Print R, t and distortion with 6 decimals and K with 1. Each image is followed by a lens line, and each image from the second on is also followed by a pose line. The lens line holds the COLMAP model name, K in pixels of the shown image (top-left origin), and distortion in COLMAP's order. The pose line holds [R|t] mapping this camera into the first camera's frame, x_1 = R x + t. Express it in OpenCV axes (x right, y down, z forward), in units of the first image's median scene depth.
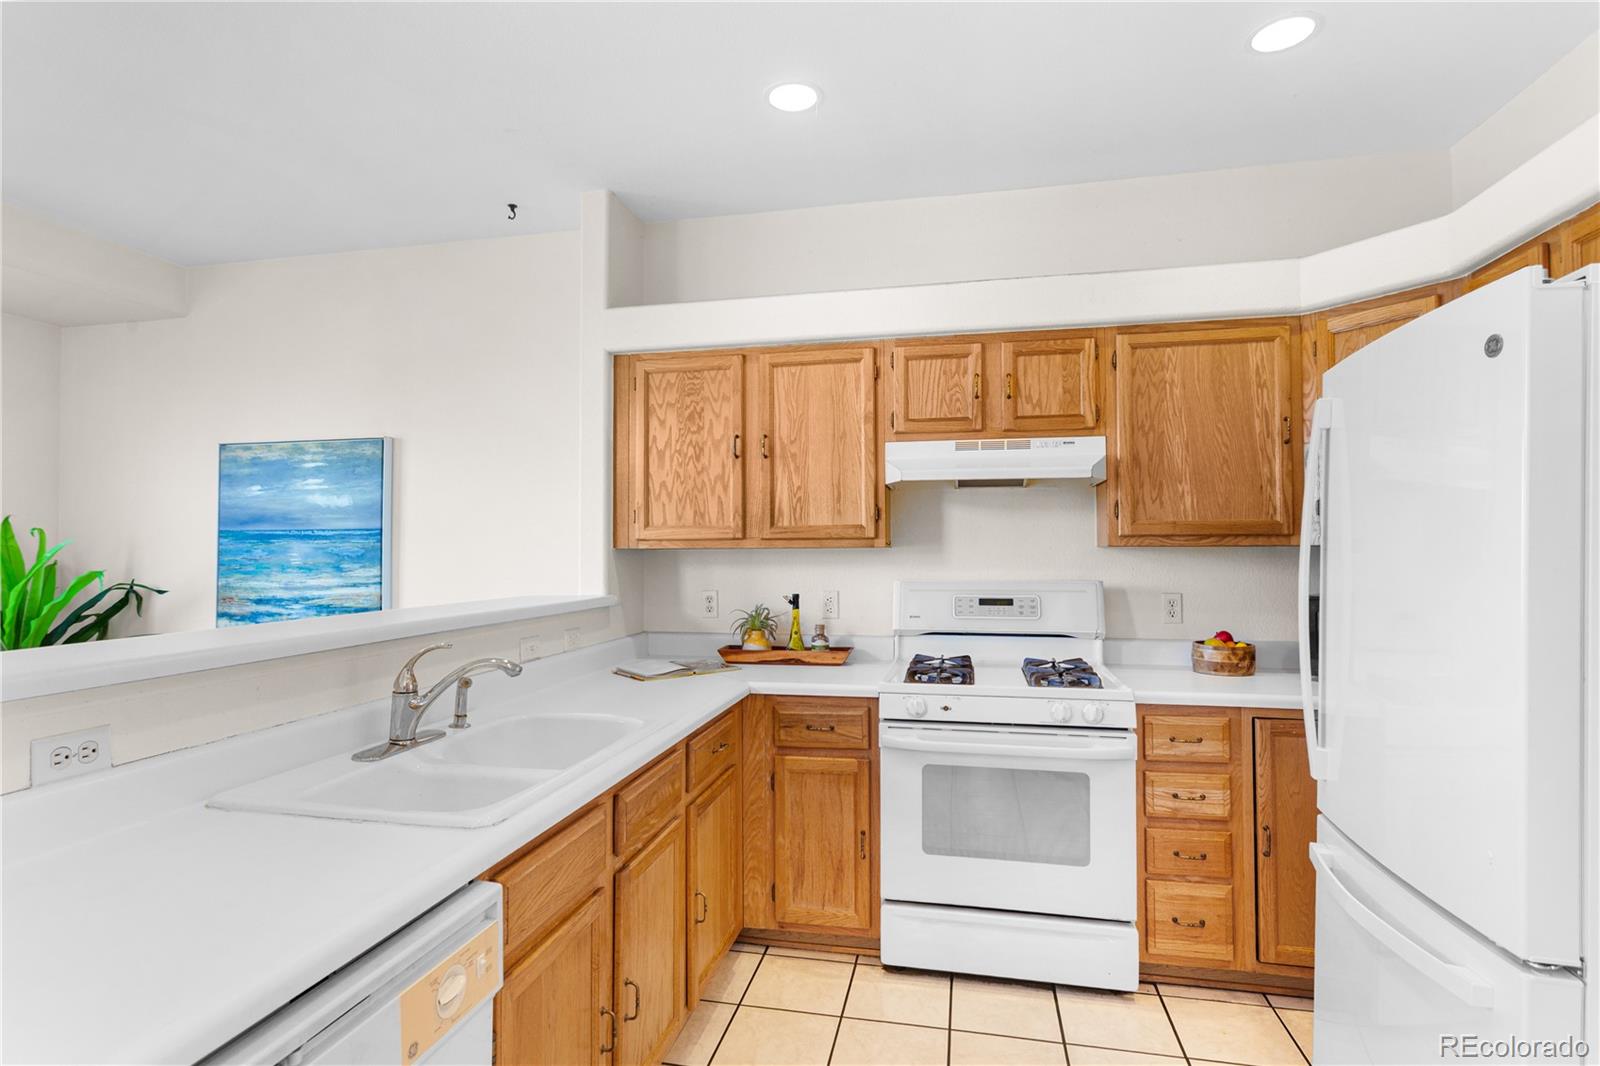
lens RADIAL K [[787.5, 0, 814.5], [0, 787.5, 530.6], [0, 0, 1]] dist [-0.006590, 0.004571]
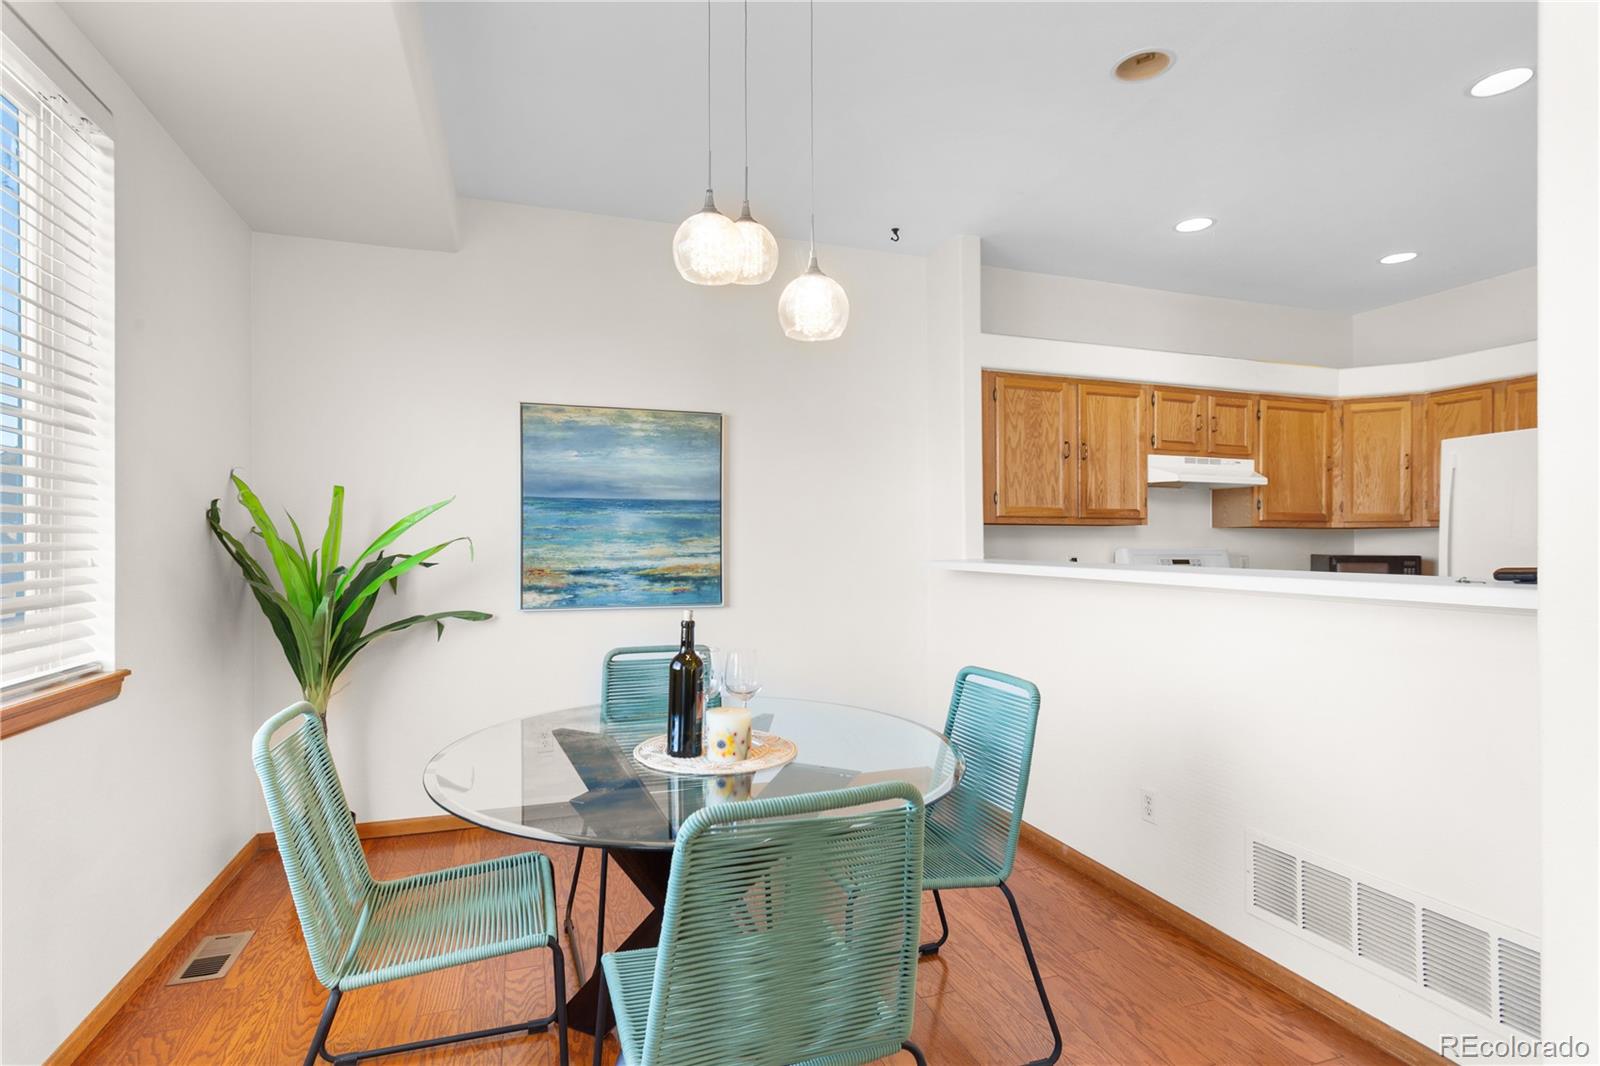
lens RADIAL K [[787.5, 0, 793.1], [0, 787.5, 528.8], [0, 0, 1]] dist [-0.006590, 0.004571]
pose [[0.863543, 0.012358, 0.504123, -1.163489], [-0.023403, 0.999605, 0.015586, 0.019243], [-0.503731, -0.025257, 0.863491, 0.053985]]
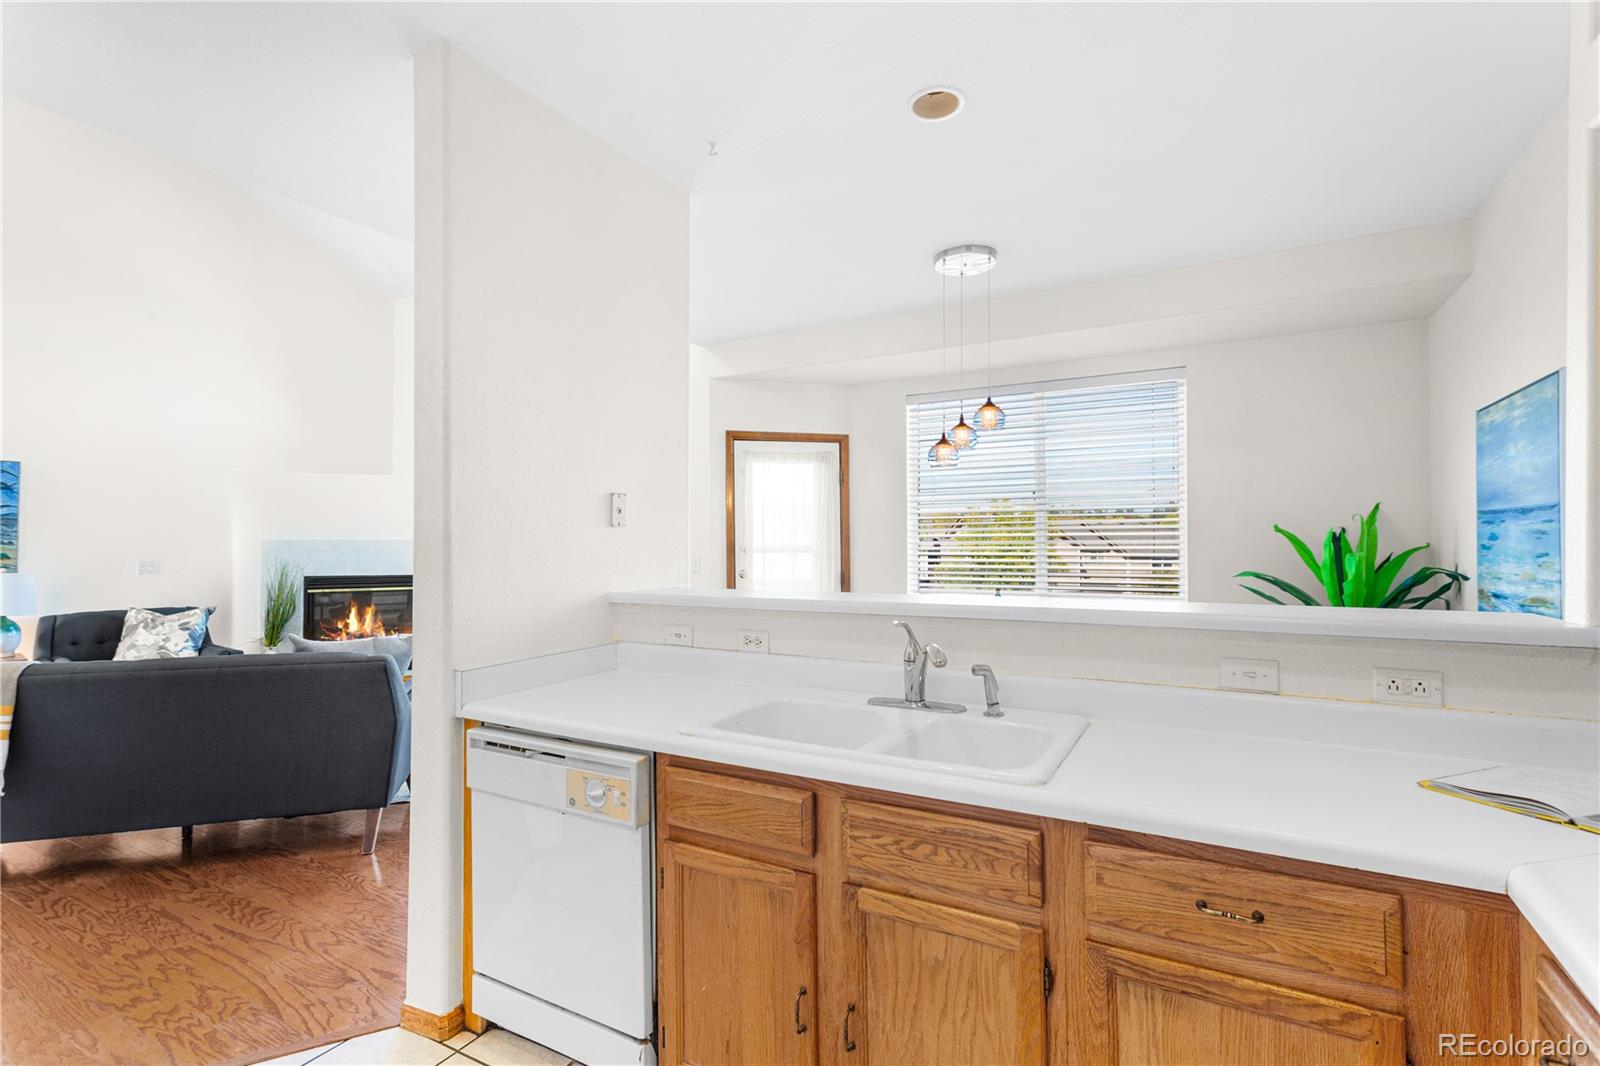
lens RADIAL K [[763.2, 0, 787.6], [0, 763.2, 527.6], [0, 0, 1]] dist [0.006175, 0.002342]
pose [[-0.305518, -0.009310, -0.952141, 0.345101], [0.032155, 0.999281, -0.020088, 0.013477], [0.951643, -0.036753, -0.304999, 0.654946]]
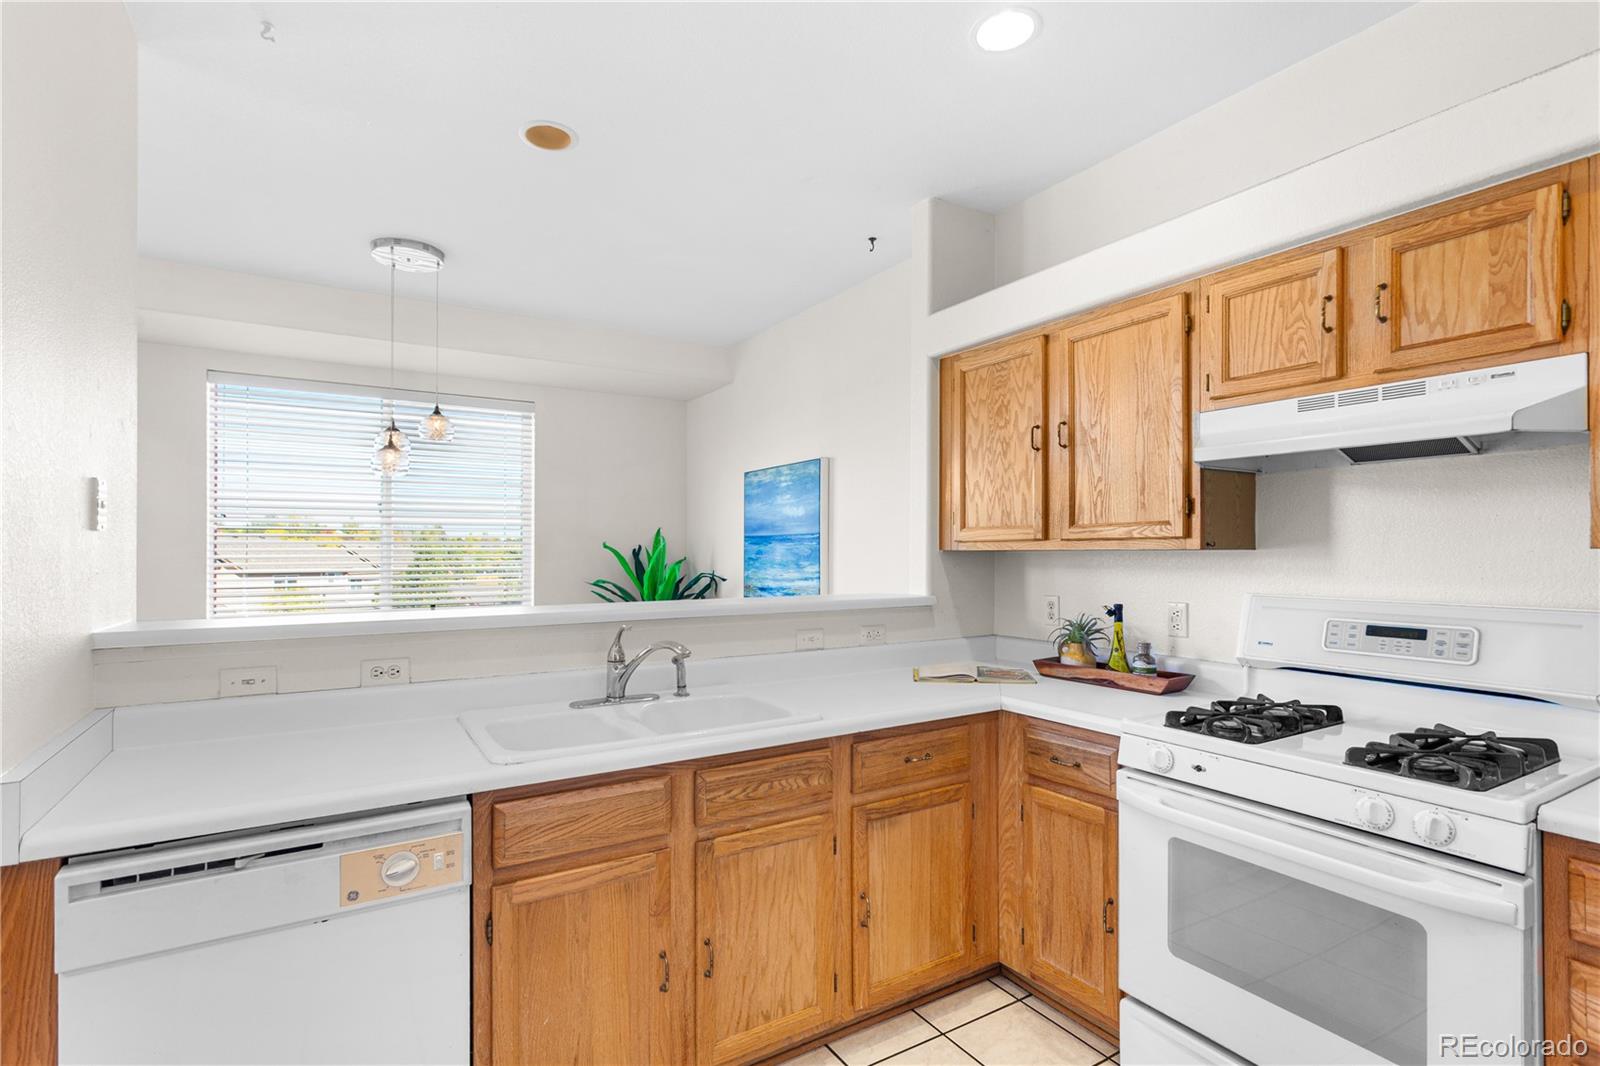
lens RADIAL K [[763.2, 0, 812.1], [0, 763.2, 545.6], [0, 0, 1]] dist [0.006175, 0.002342]
pose [[0.695678, -0.001959, -0.718351, 0.342062], [0.016450, 0.999778, 0.013204, 0.001279], [0.718166, -0.021002, 0.695555, 0.195079]]
